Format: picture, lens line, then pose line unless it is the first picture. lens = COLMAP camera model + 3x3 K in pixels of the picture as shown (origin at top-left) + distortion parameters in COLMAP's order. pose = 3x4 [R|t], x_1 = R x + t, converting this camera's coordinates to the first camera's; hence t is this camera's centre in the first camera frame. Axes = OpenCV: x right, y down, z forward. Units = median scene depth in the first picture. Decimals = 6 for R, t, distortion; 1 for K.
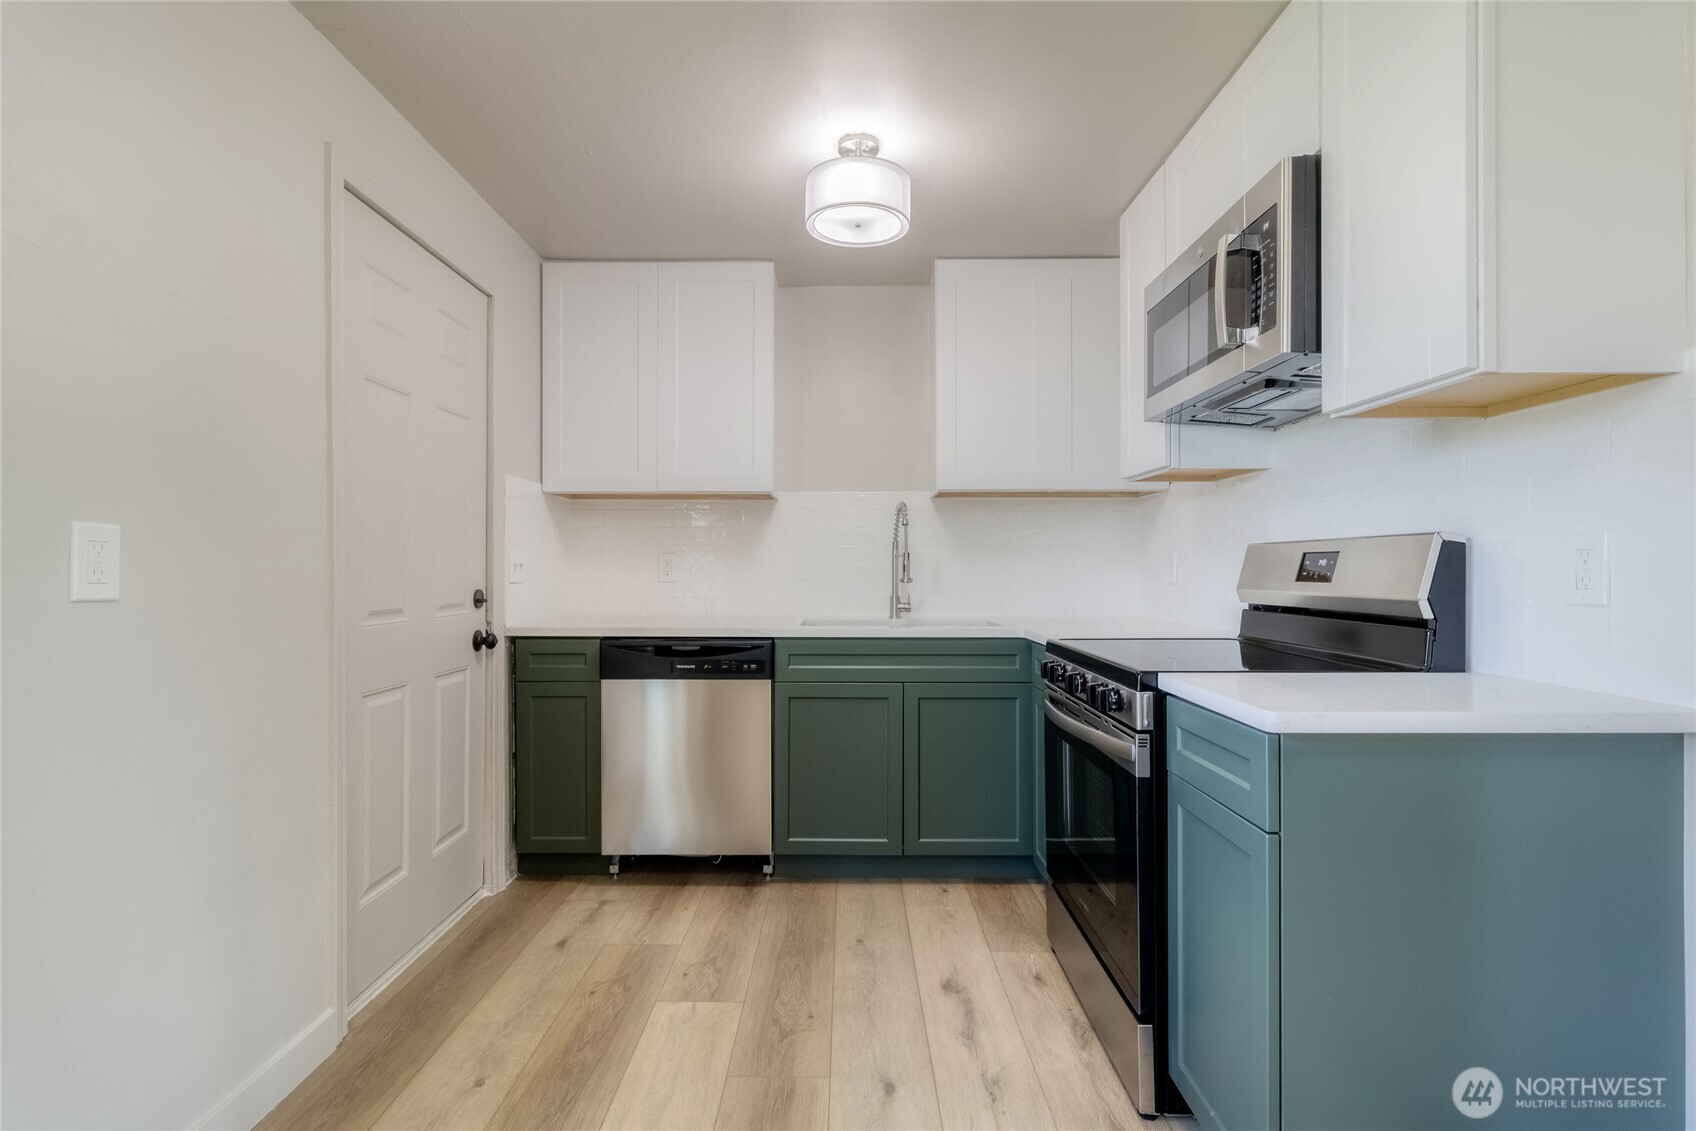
lens RADIAL K [[791.6, 0, 864.1], [0, 791.6, 564.7], [0, 0, 1]] dist [-0.009697, 0.005194]
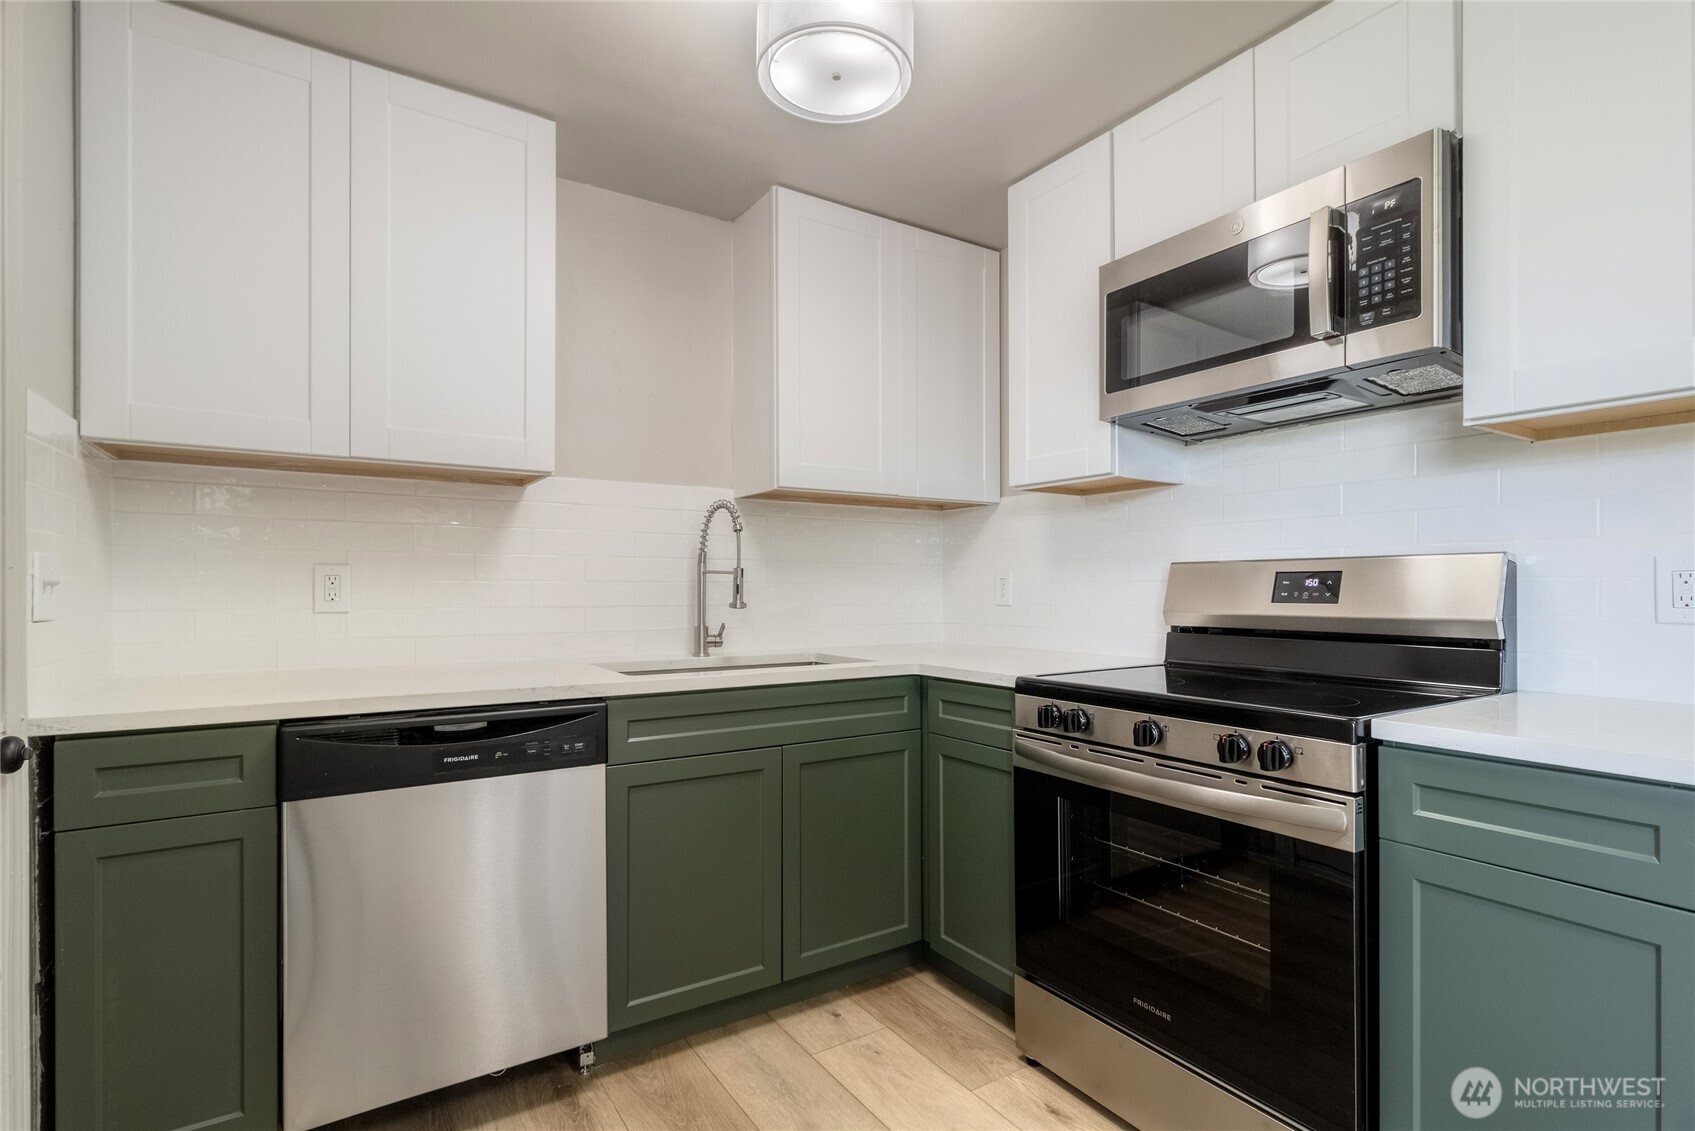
lens RADIAL K [[791.1, 0, 834.6], [0, 791.1, 583.1], [0, 0, 1]] dist [-0.009697, 0.005194]
pose [[0.841839, 0.002474, 0.539723, -0.306404], [-0.001659, 0.999997, -0.001995, 0.000583], [-0.539726, 0.000784, 0.841840, 0.362955]]
